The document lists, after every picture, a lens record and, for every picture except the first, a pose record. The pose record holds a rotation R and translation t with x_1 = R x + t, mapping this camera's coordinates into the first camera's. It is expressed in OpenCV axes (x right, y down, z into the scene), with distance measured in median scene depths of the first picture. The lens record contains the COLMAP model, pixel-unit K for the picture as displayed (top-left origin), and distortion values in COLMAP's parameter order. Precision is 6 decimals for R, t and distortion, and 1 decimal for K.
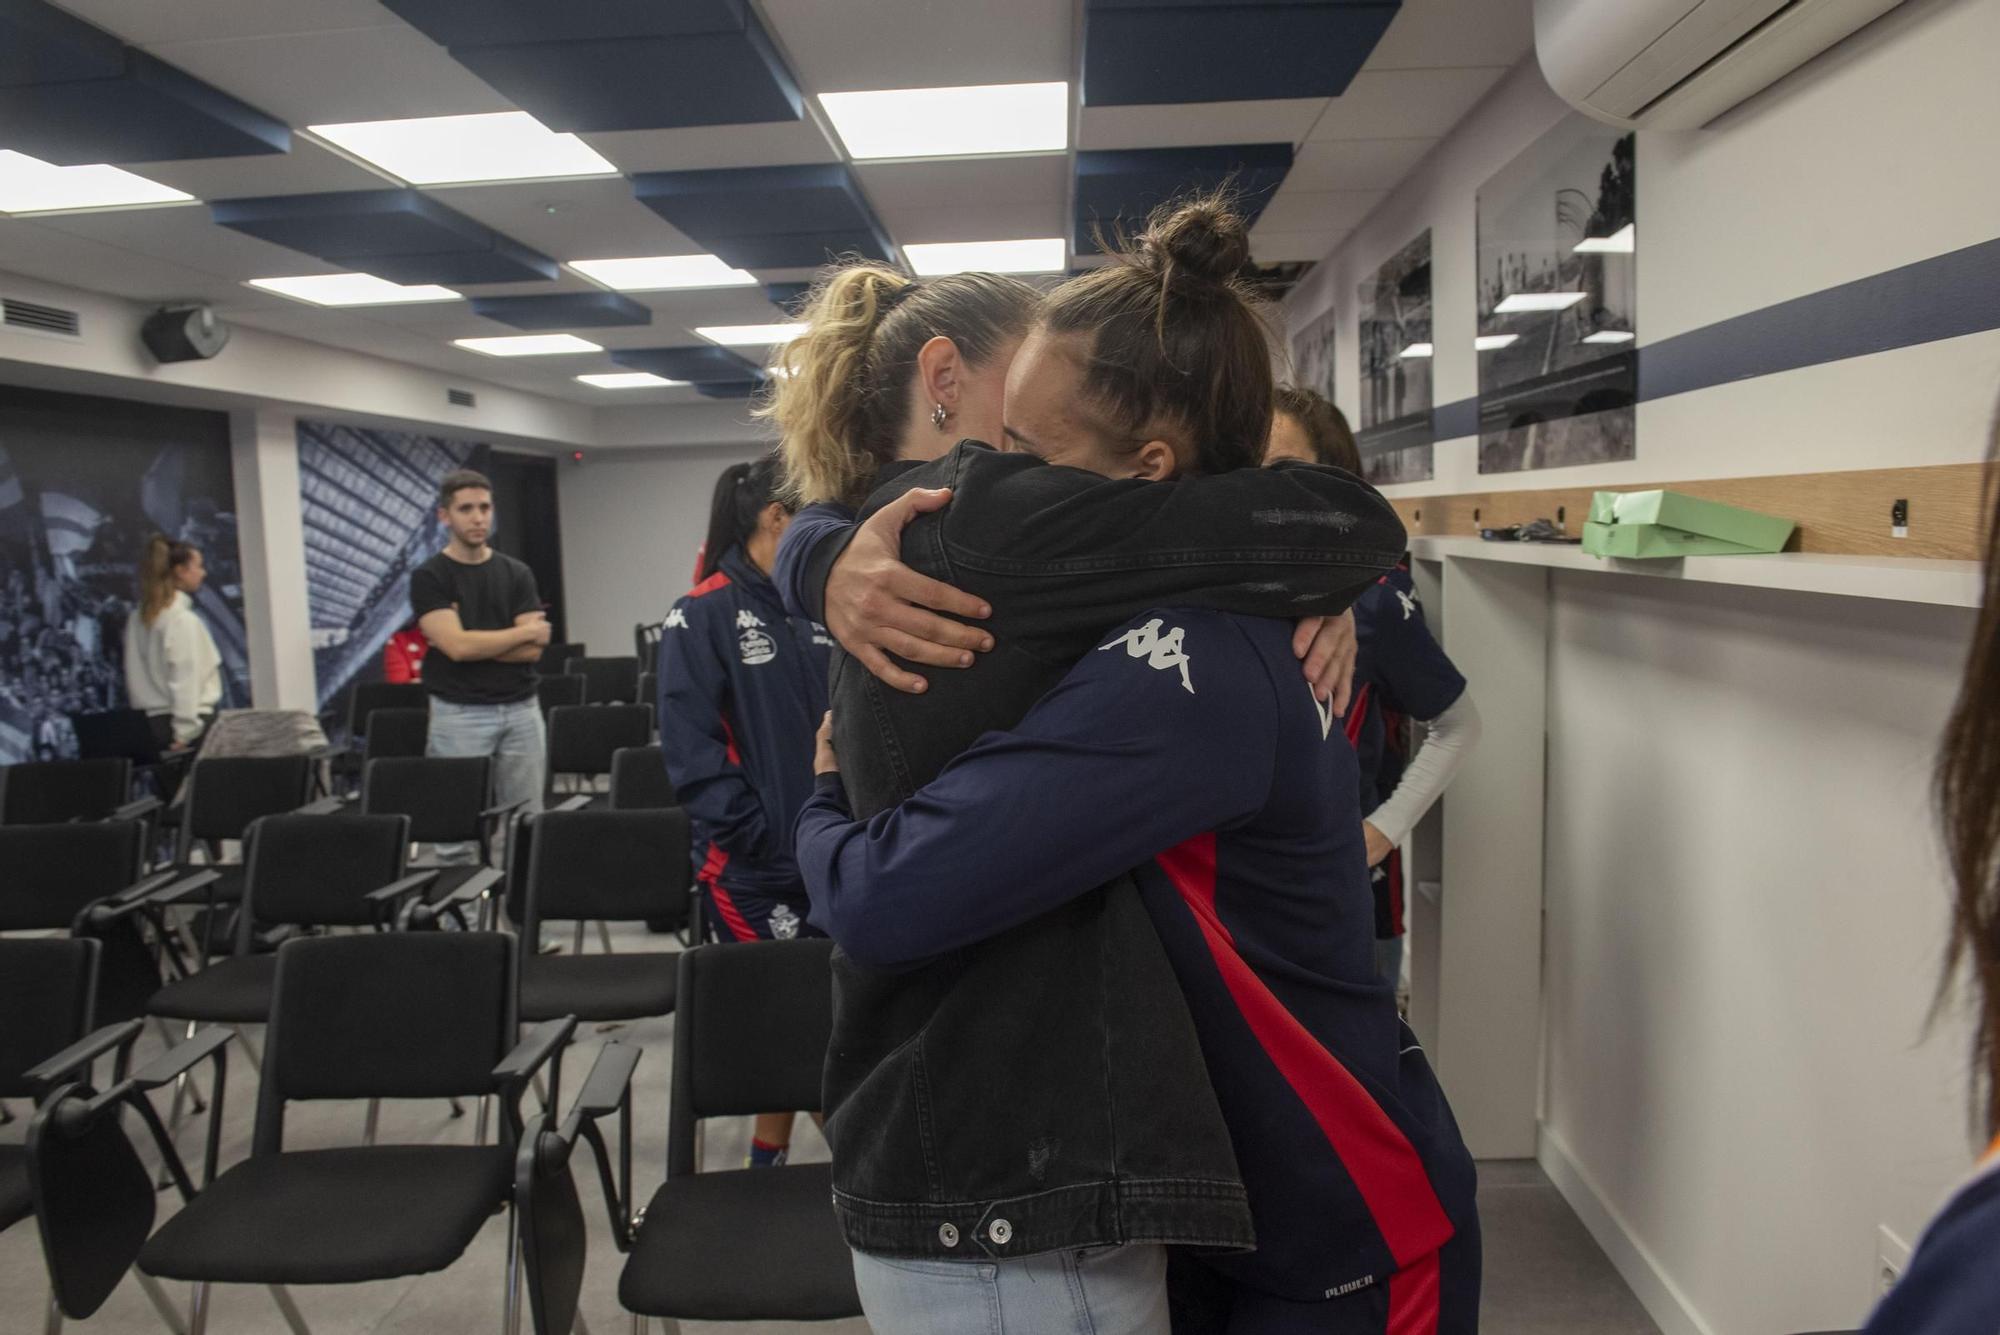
lens RADIAL K [[1419.1, 0, 987.1], [0, 1419.1, 677.4], [0, 0, 1]] dist [-0.033619, -0.021517]
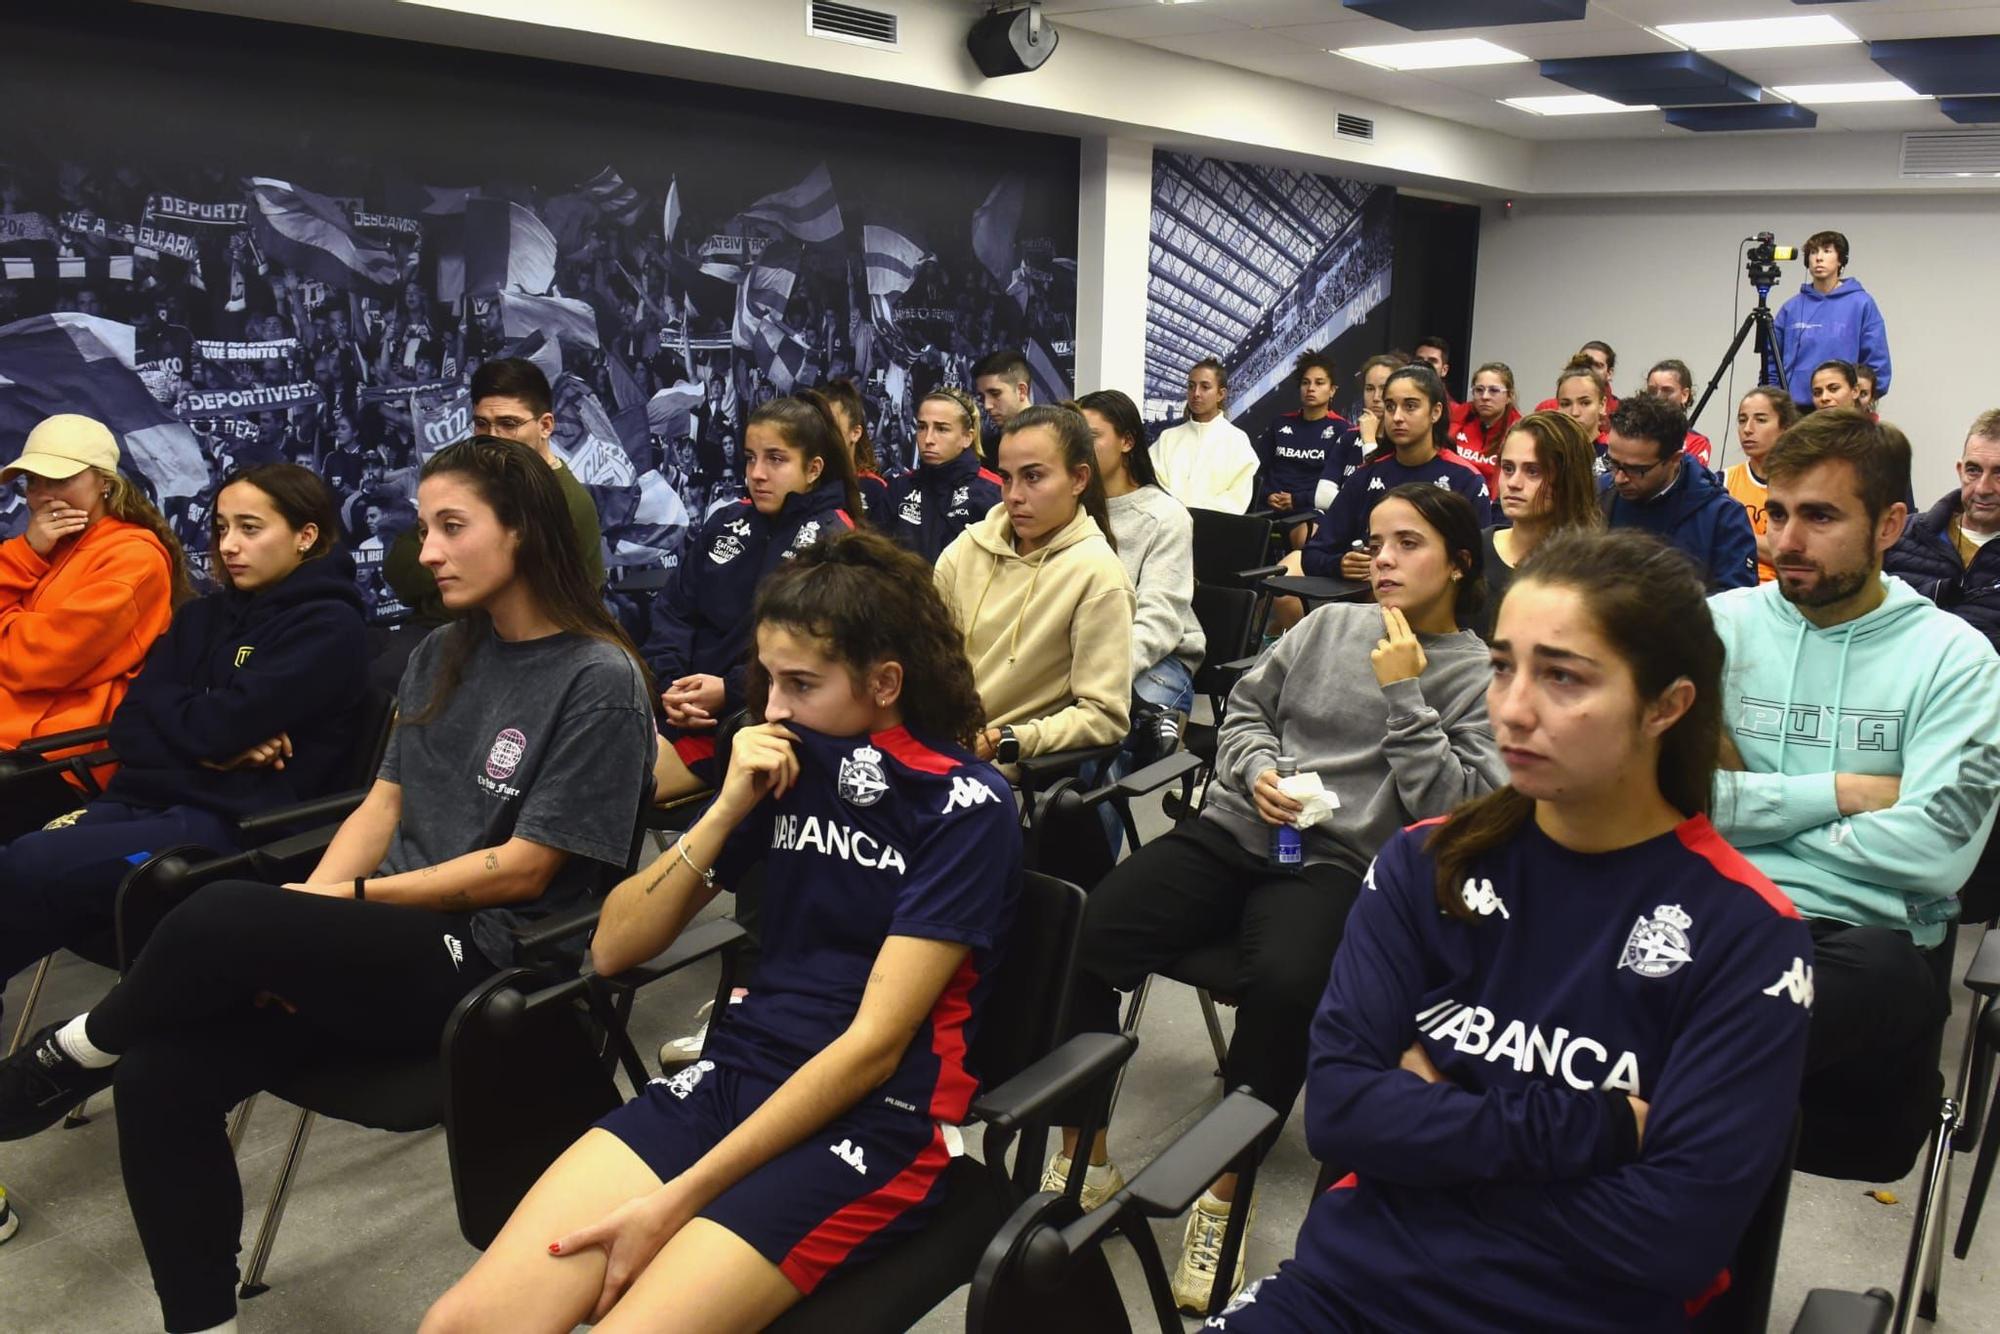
lens RADIAL K [[1658.2, 0, 1002.1], [0, 1658.2, 669.8], [0, 0, 1]] dist [-0.042380, -0.019297]
pose [[0.829753, 0.168653, -0.532039, 0.019632], [-0.105126, 0.983416, 0.147787, -0.016028], [0.548141, -0.066696, 0.833723, 0.127426]]
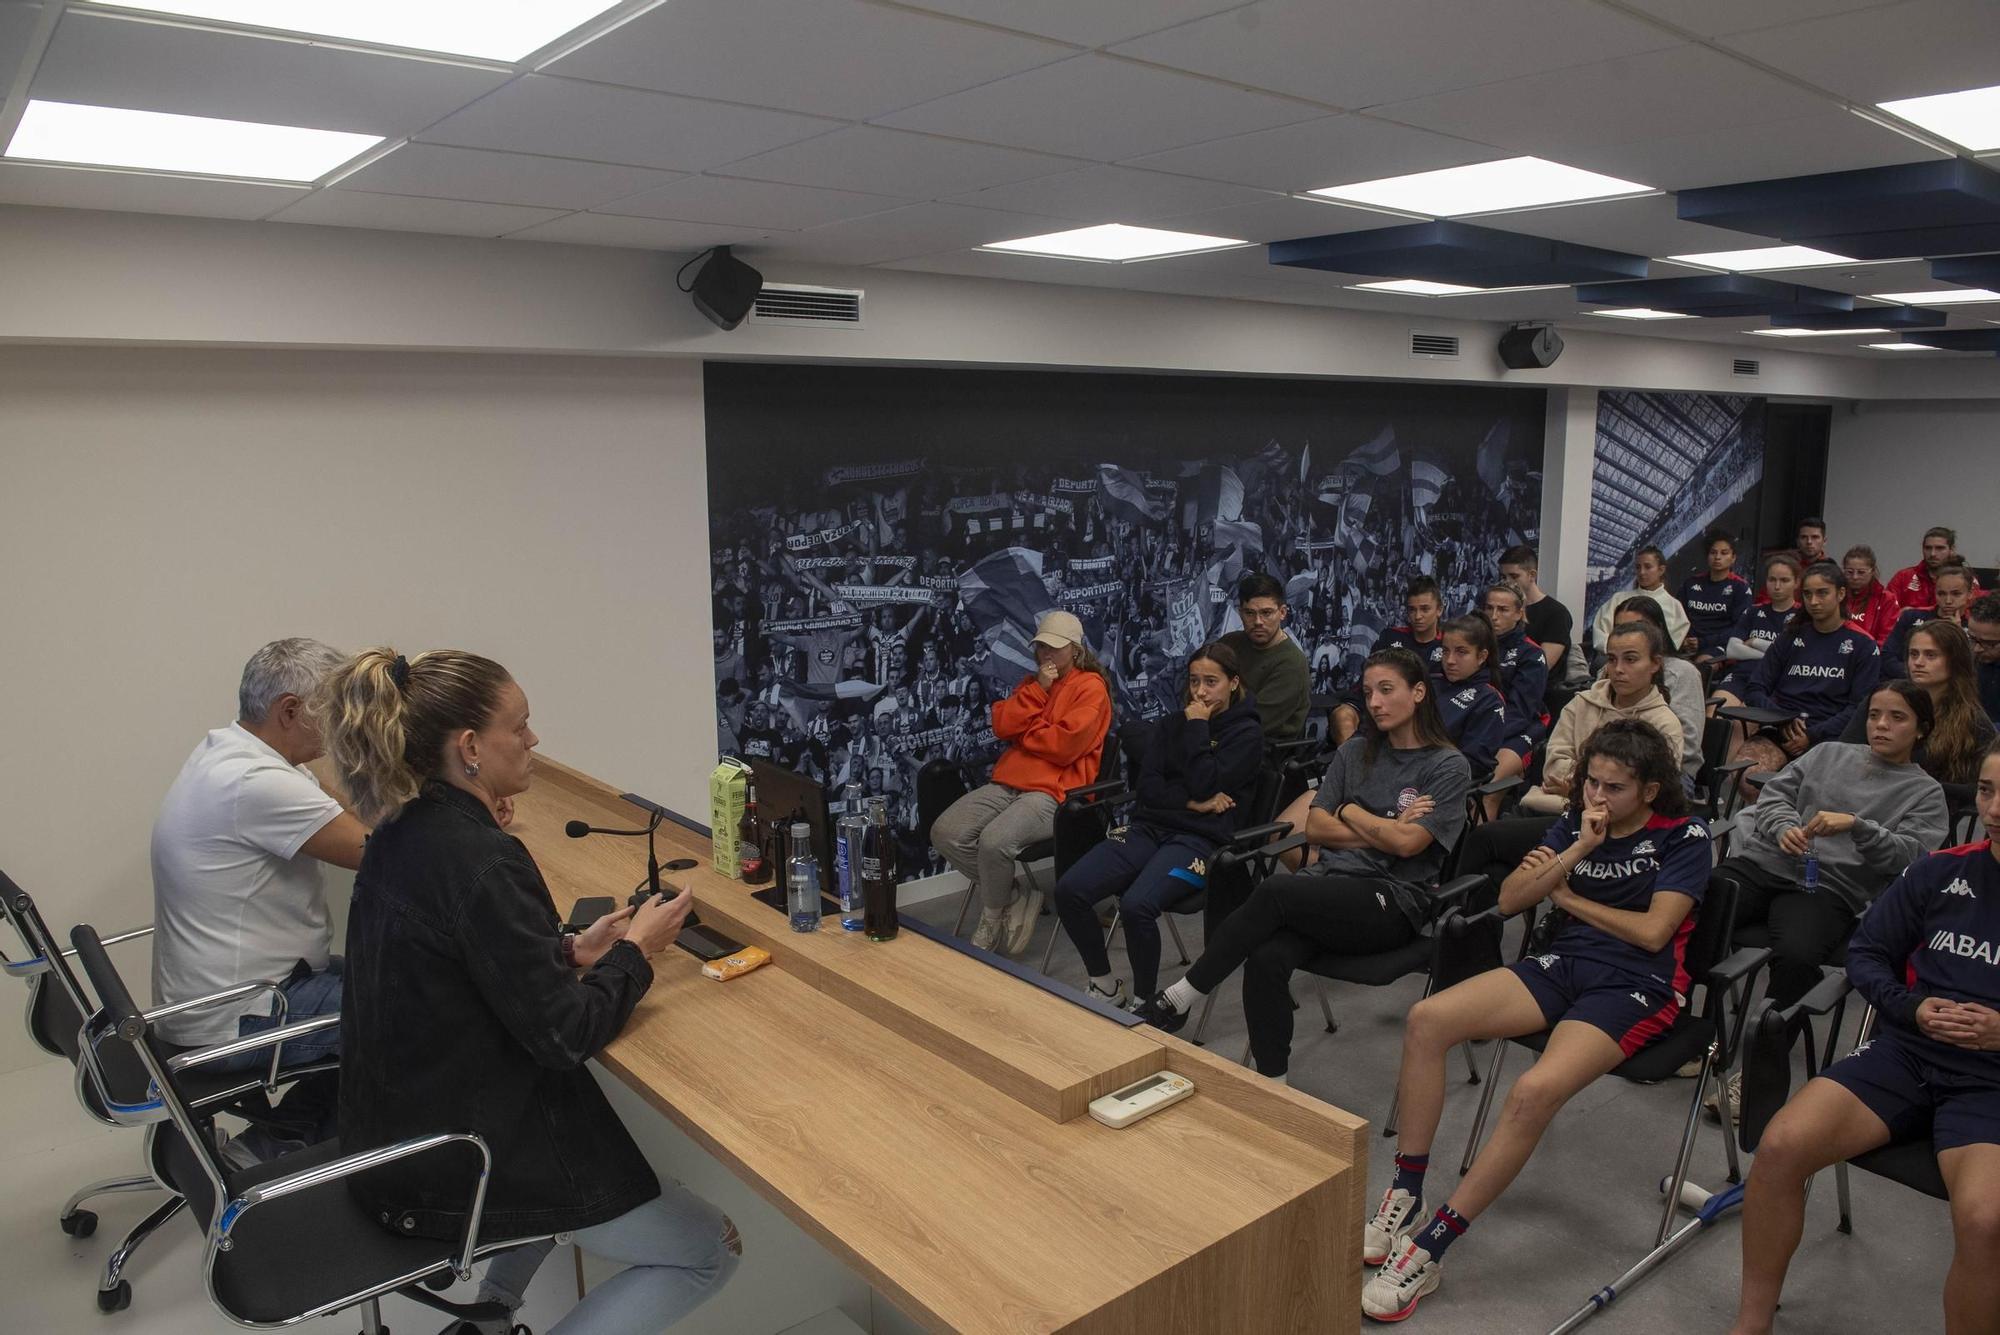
lens RADIAL K [[1369.1, 0, 997.4], [0, 1369.1, 666.8], [0, 0, 1]] dist [-0.066815, 0.002351]
pose [[0.665368, 0.152014, -0.730874, 0.052564], [-0.096269, 0.988345, 0.117924, -0.051761], [0.740282, -0.008103, 0.672247, -0.197629]]
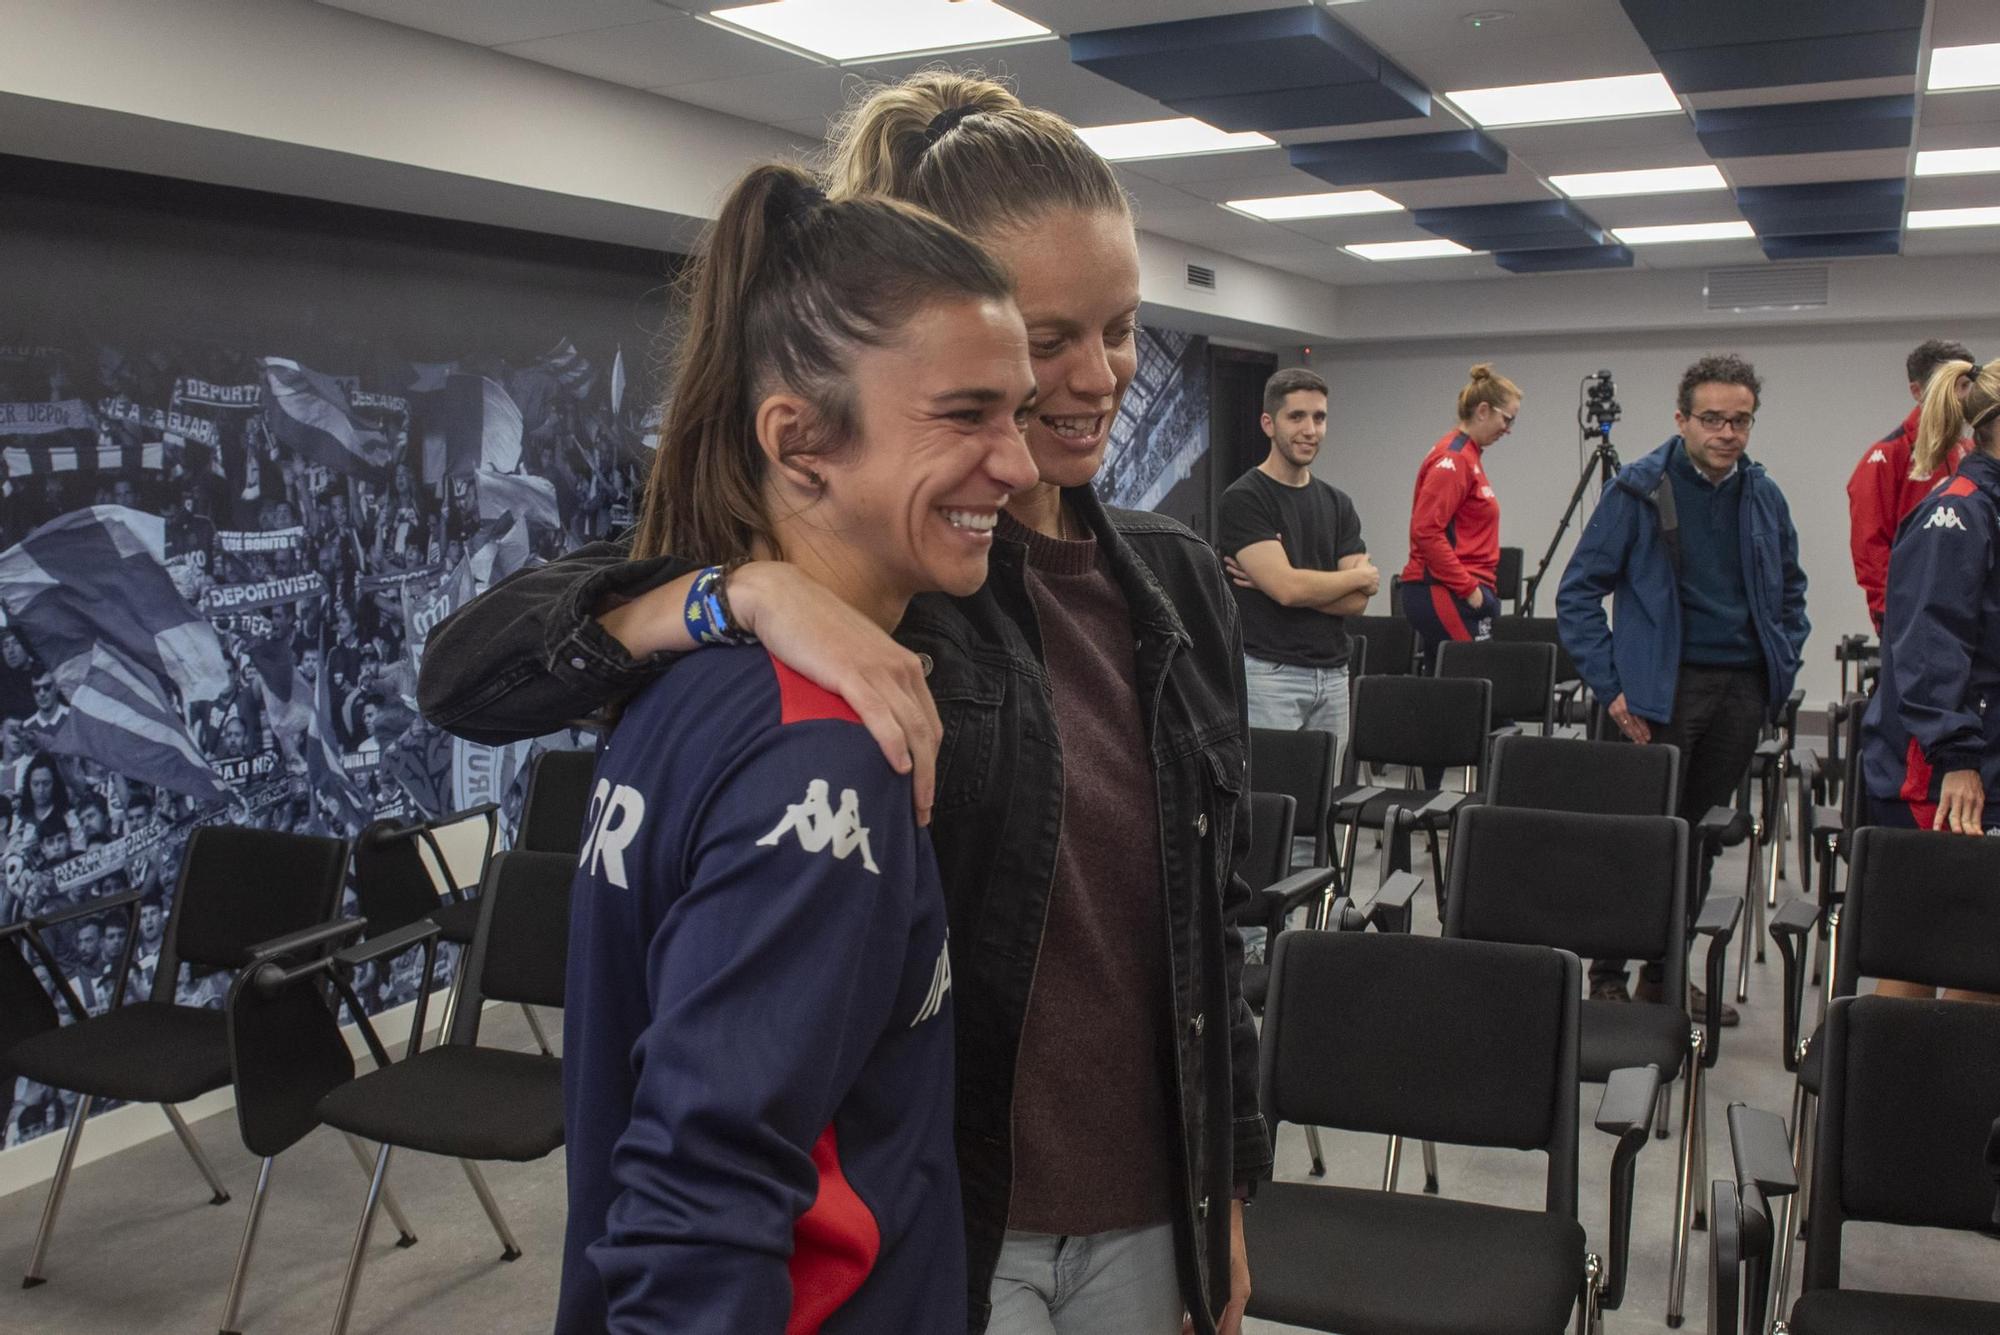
lens RADIAL K [[1888.3, 0, 936.8], [0, 1888.3, 732.8], [0, 0, 1]] dist [-0.062415, 0.000000]
pose [[0.913354, 0.072304, -0.400696, -0.104126], [-0.054789, 0.996981, 0.055016, 0.008989], [0.403464, -0.028295, 0.914558, -0.038528]]
